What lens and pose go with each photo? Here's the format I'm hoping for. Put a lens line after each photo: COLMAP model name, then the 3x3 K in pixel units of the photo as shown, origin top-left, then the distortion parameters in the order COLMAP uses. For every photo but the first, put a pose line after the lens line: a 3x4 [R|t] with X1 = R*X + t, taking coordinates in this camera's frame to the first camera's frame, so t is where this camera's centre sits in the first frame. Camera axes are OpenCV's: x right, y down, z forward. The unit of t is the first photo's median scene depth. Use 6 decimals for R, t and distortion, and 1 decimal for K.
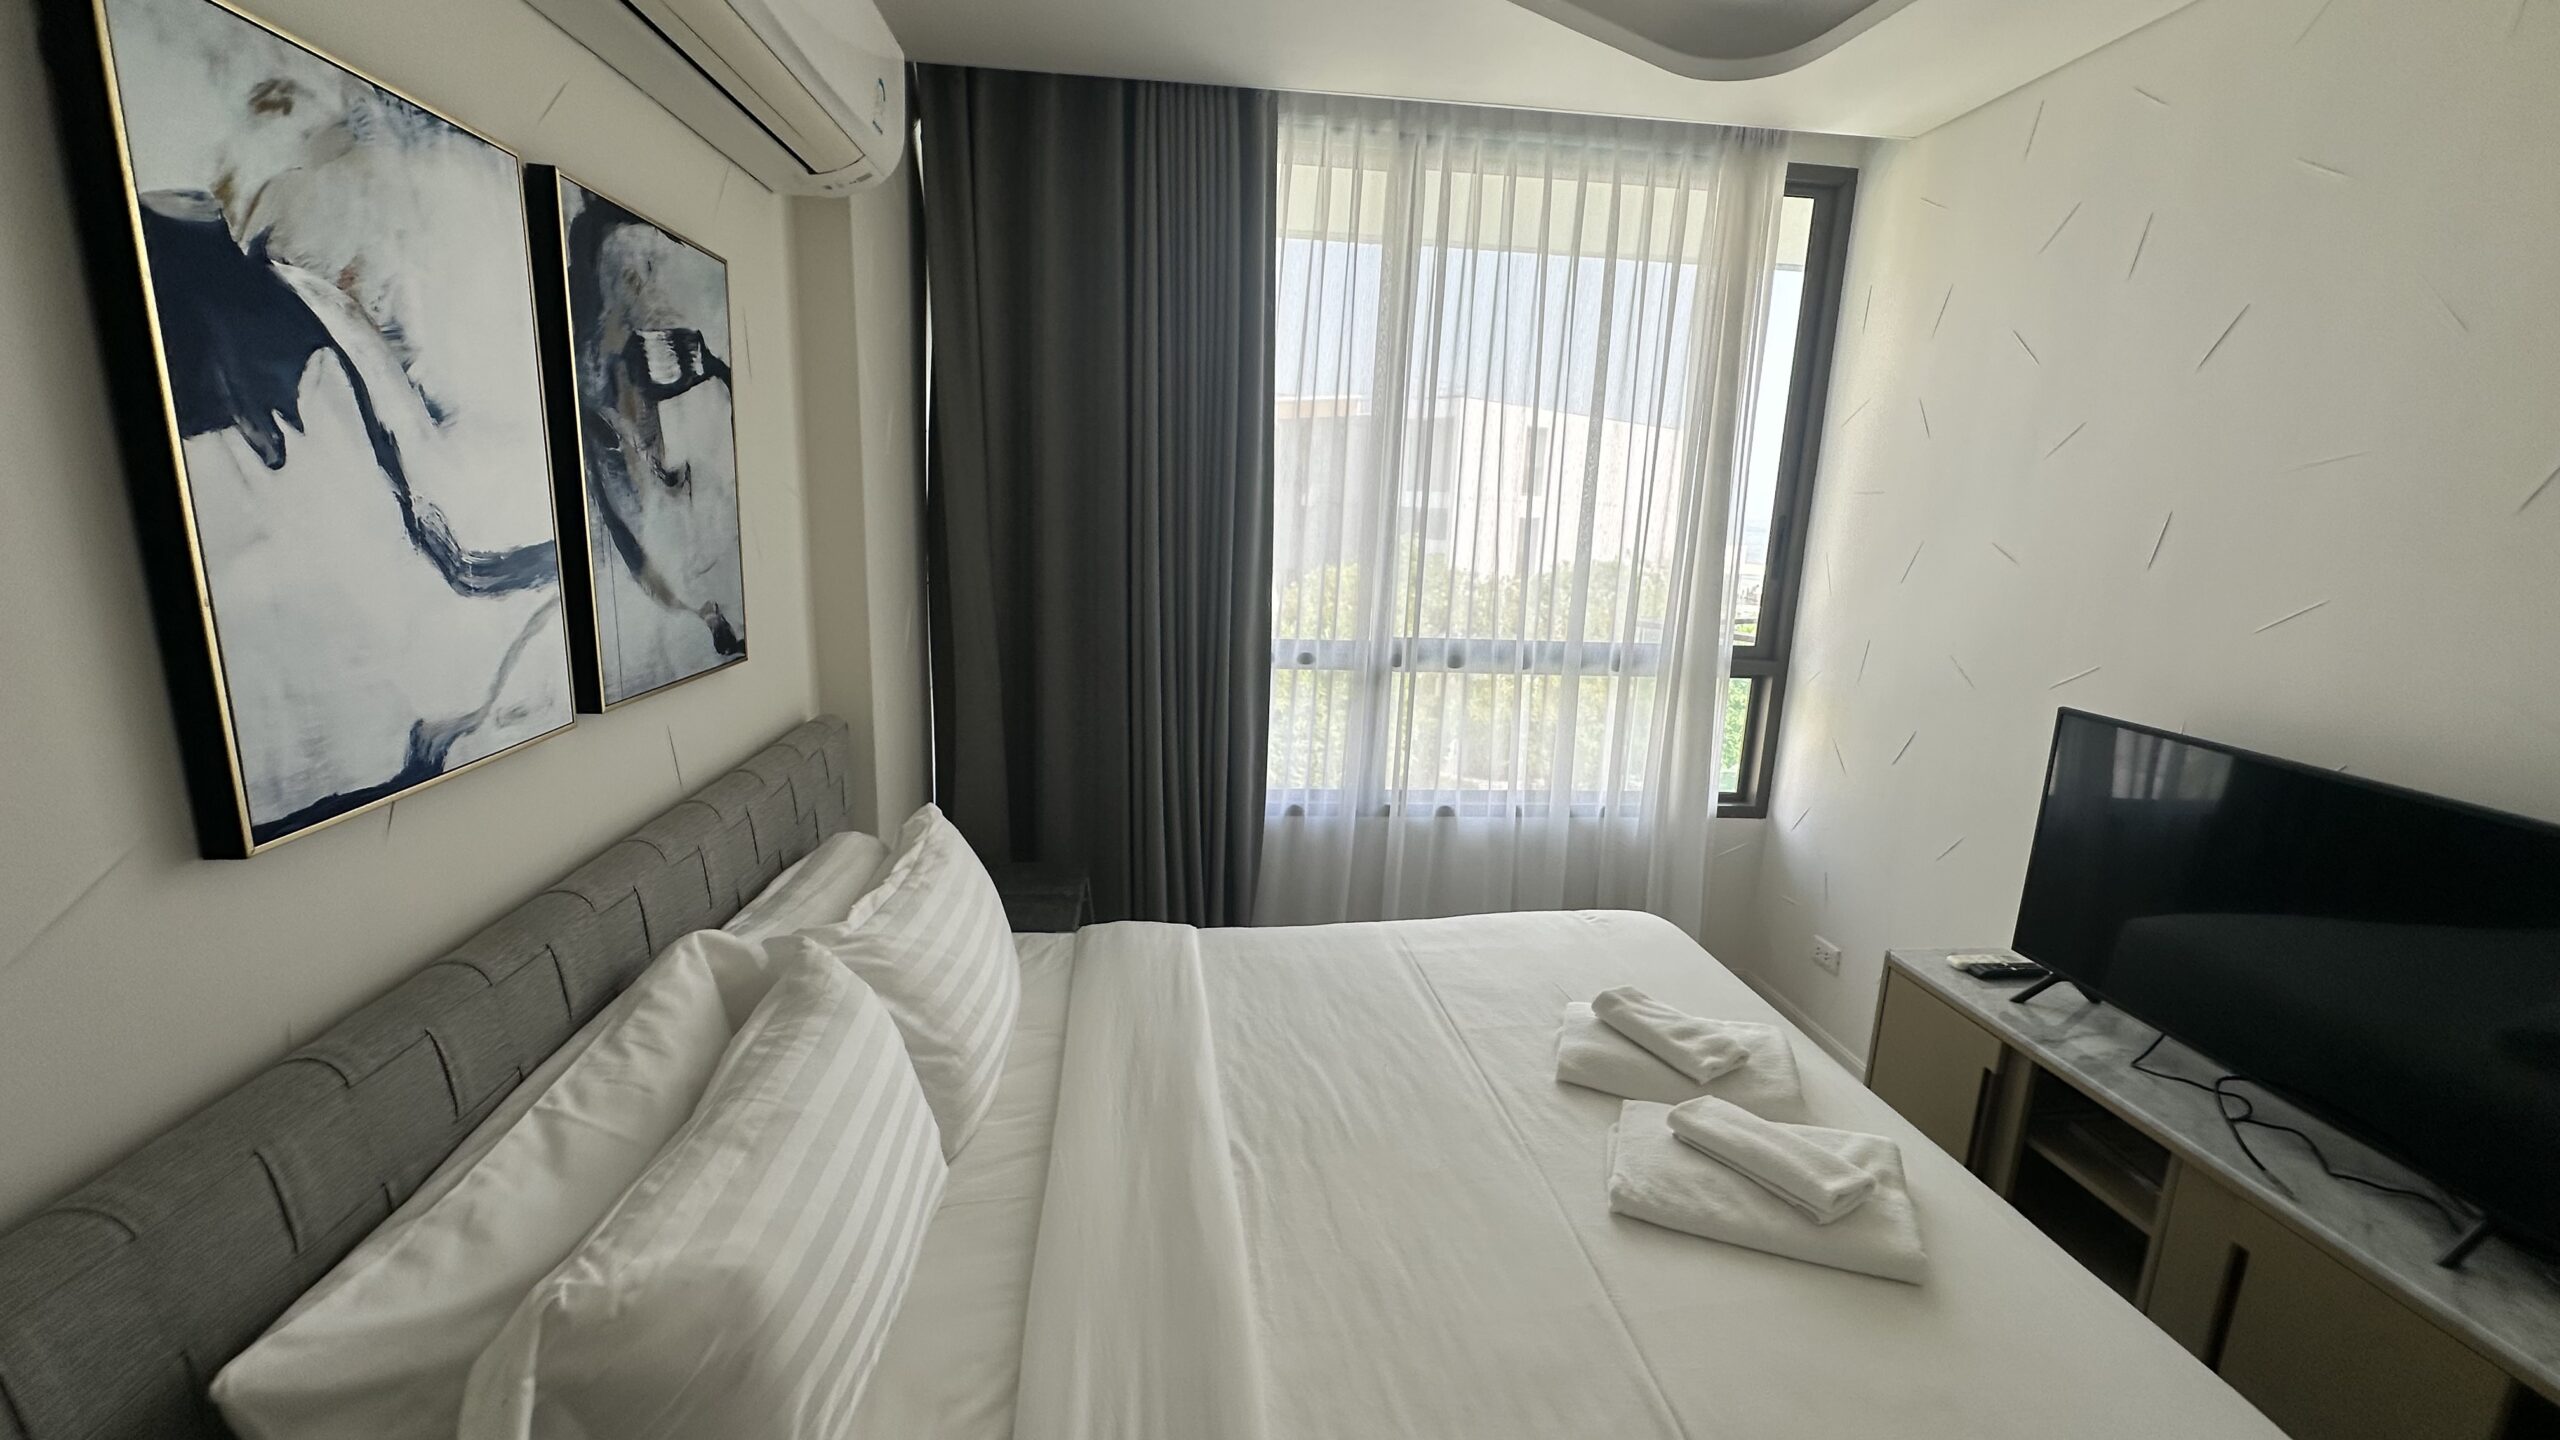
lens RADIAL K [[1019.8, 0, 1277.0], [0, 1019.8, 713.4], [0, 0, 1]] dist [-0.001541, 0.000784]
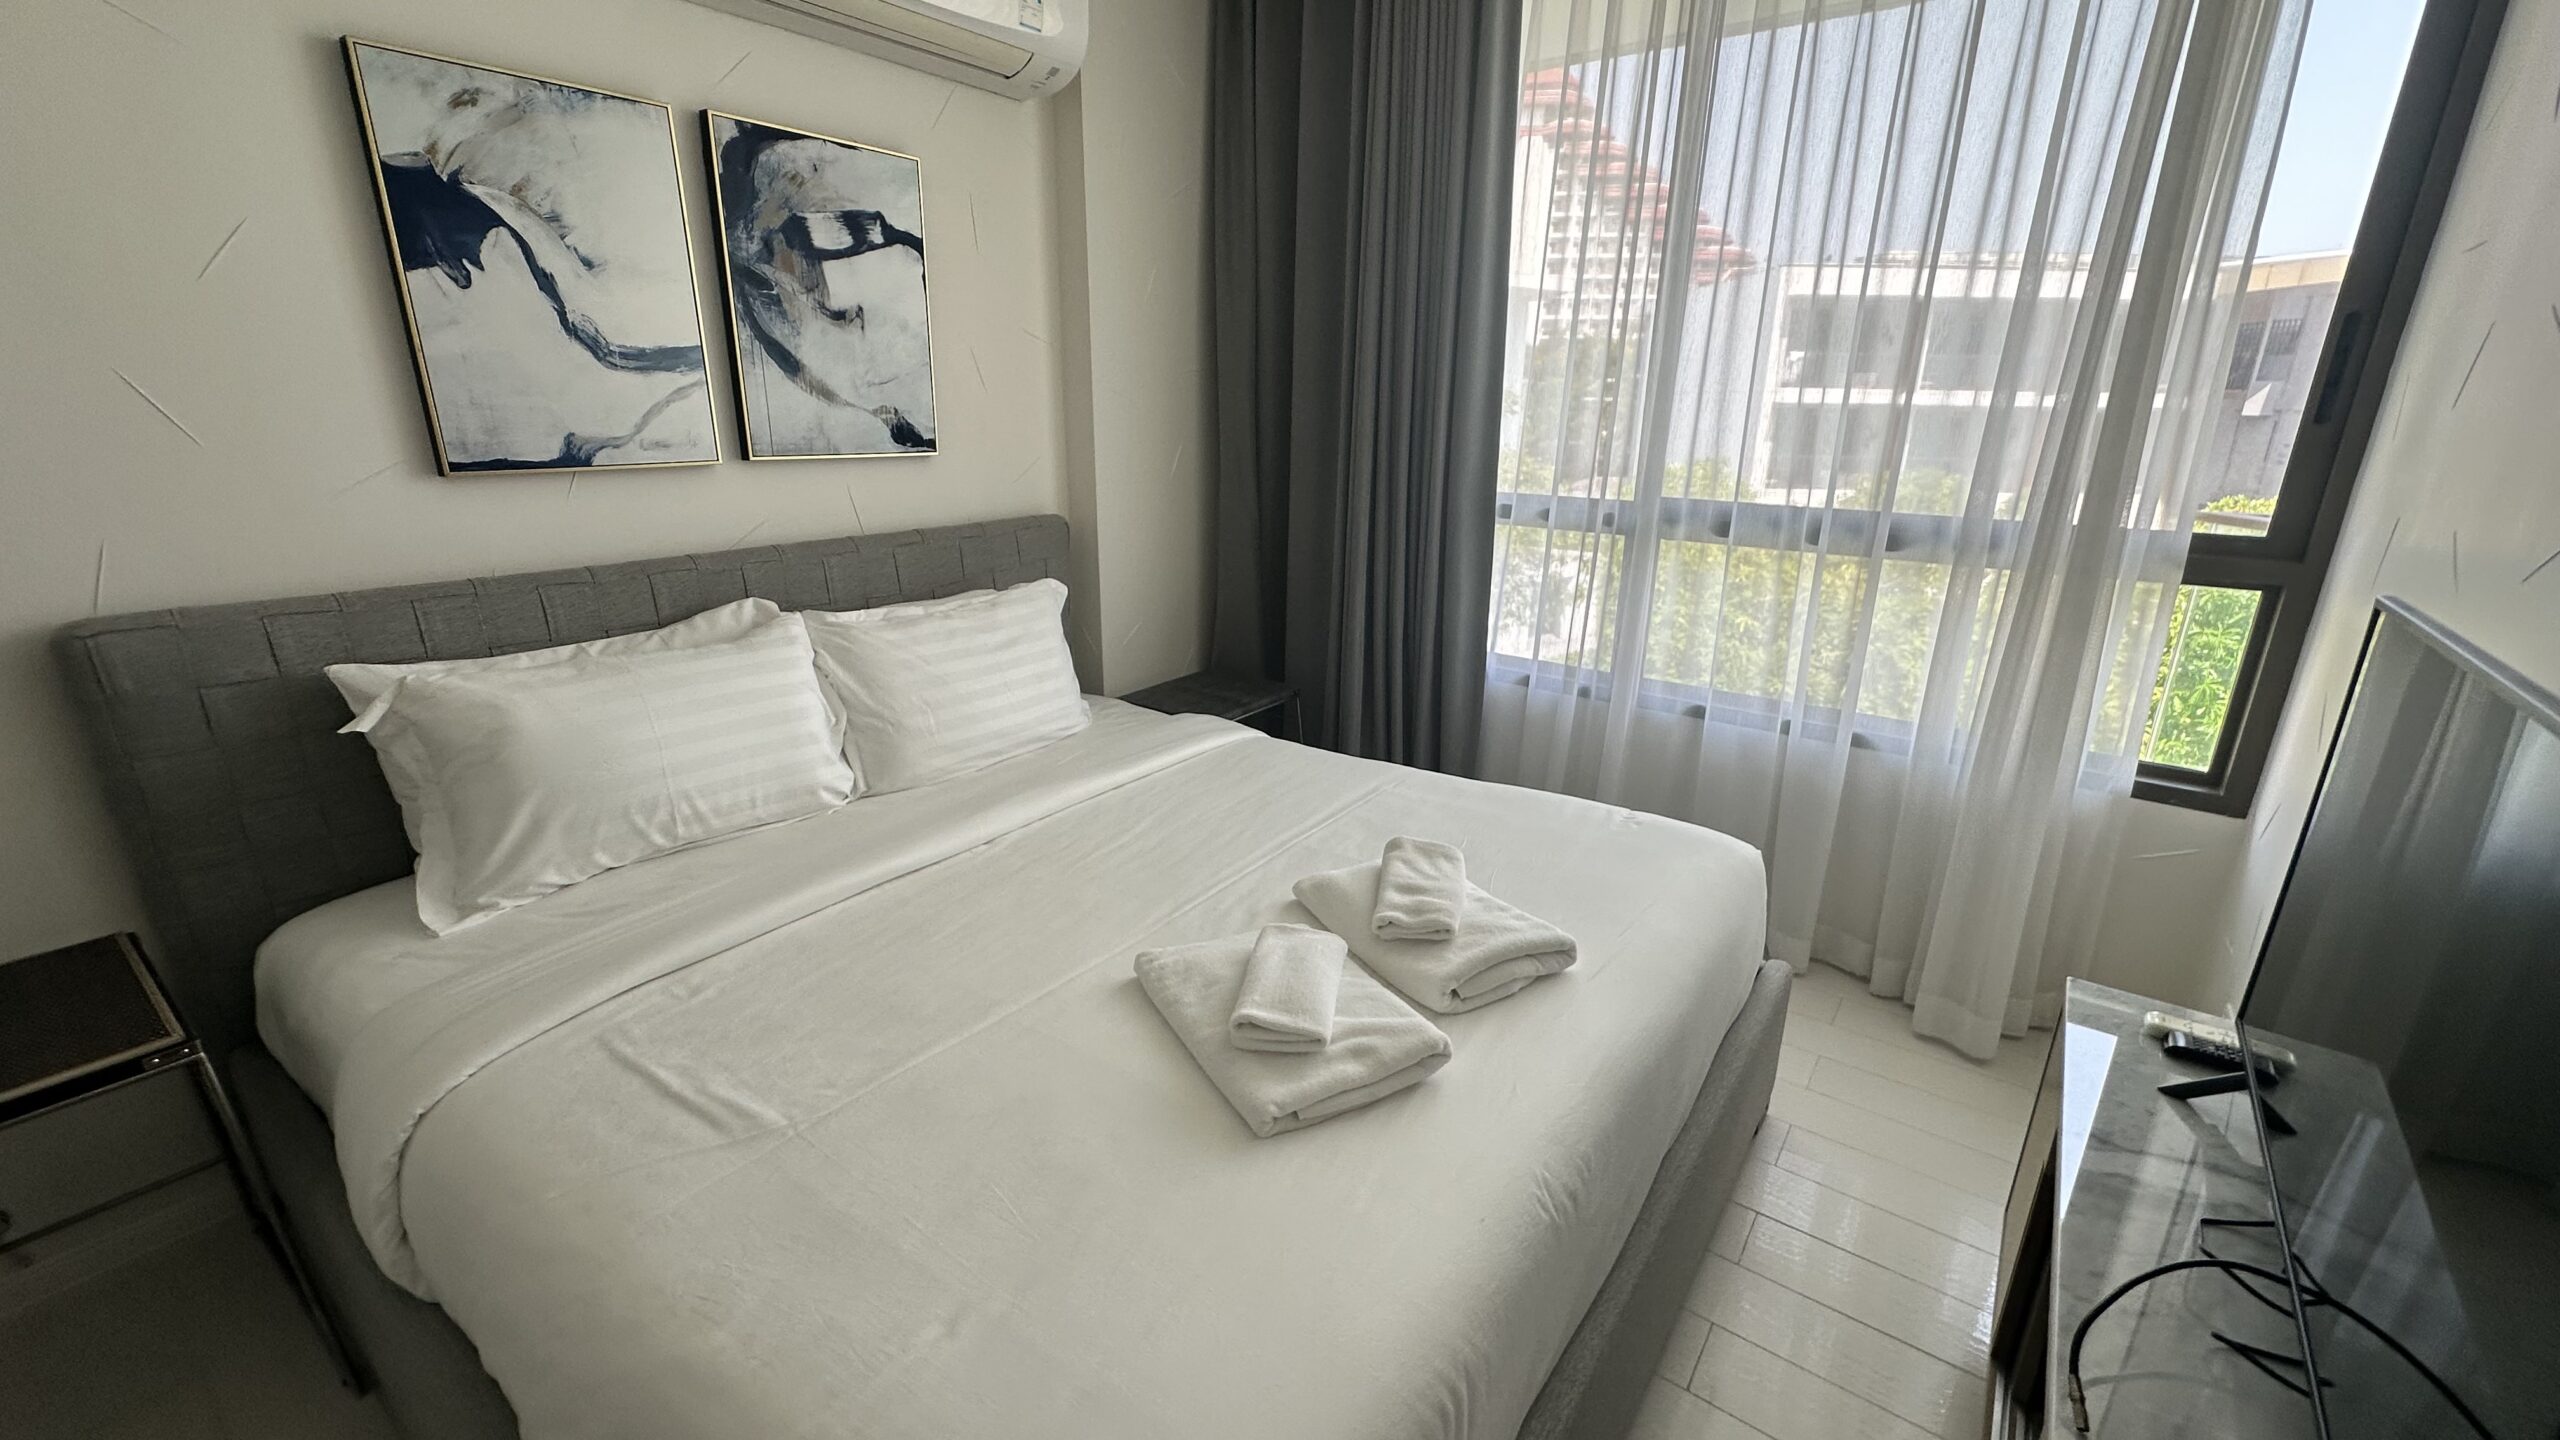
lens RADIAL K [[1019.8, 0, 1277.0], [0, 1019.8, 713.4], [0, 0, 1]] dist [-0.001541, 0.000784]
pose [[0.736037, 0.174617, -0.654033, 1.005299], [-0.126016, 0.984614, 0.121062, 0.087053], [0.665109, -0.006687, 0.746716, 0.318156]]
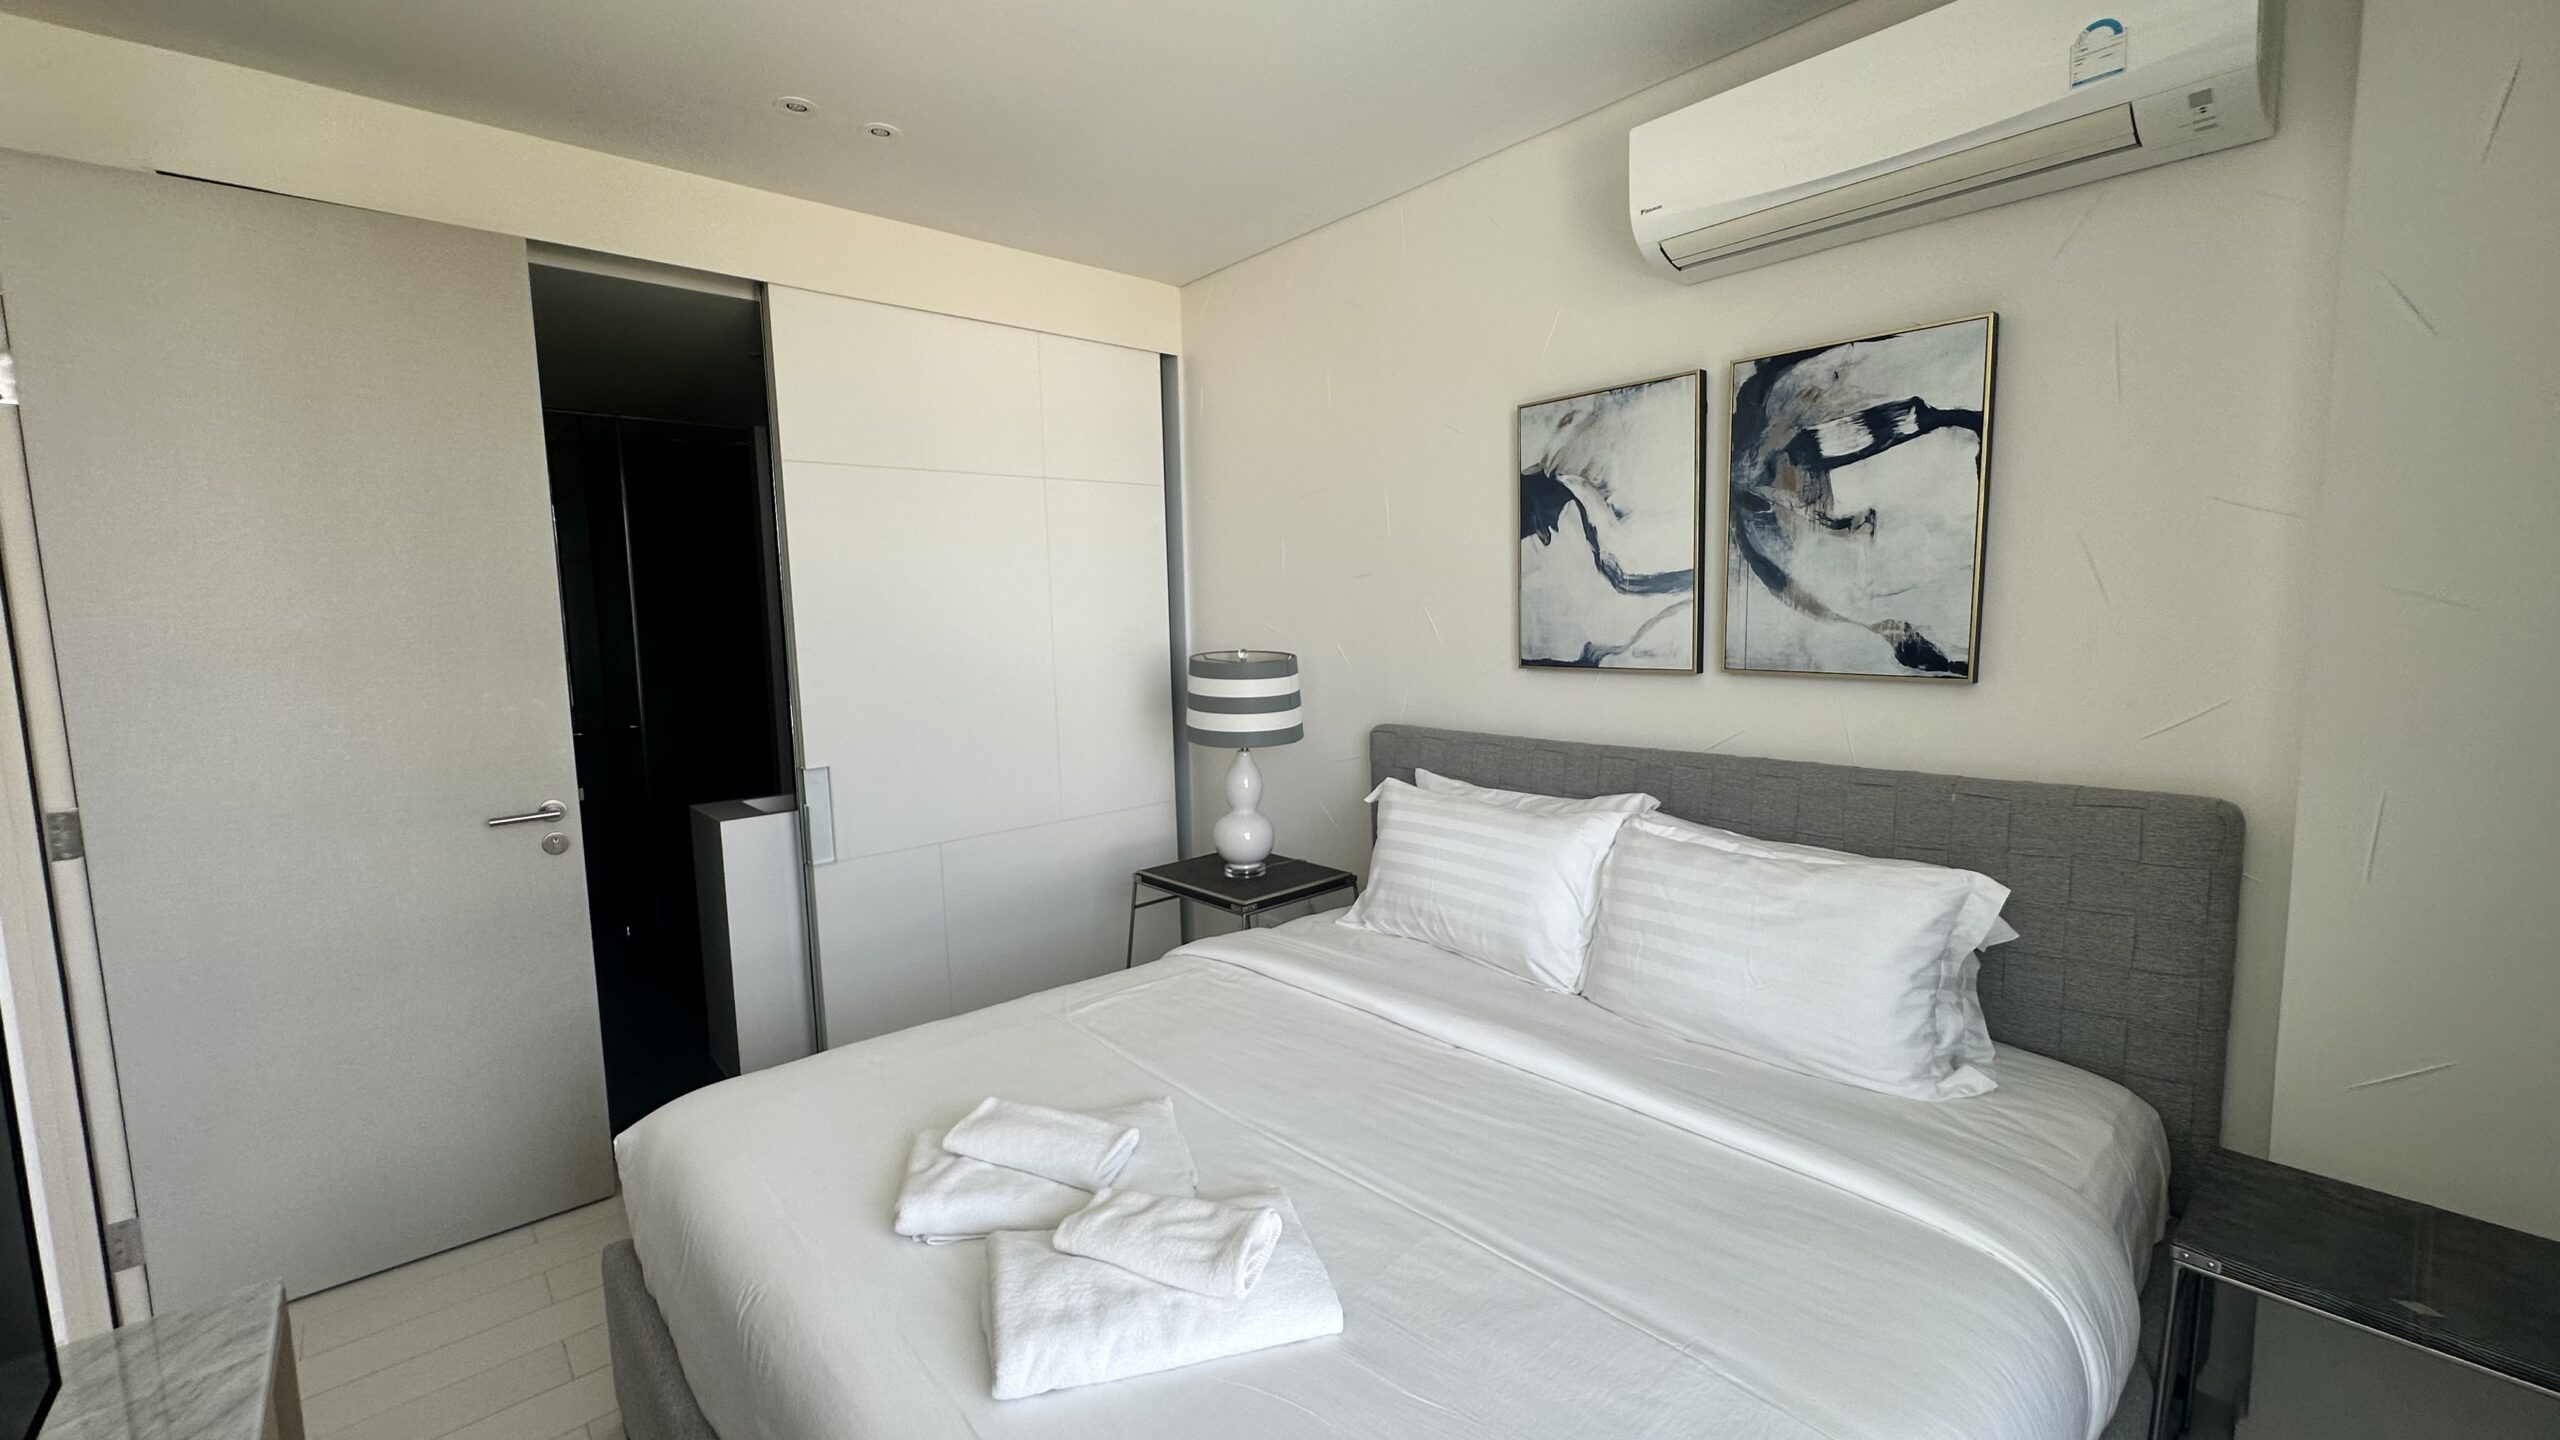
lens RADIAL K [[1026.7, 0, 1274.3], [0, 1026.7, 711.8], [0, 0, 1]] dist [-0.001811, 0.000836]
pose [[-0.814754, 0.042067, -0.578279, 0.845033], [-0.125728, 0.960815, 0.247037, -0.241916], [0.566011, 0.273980, -0.777539, 1.768945]]
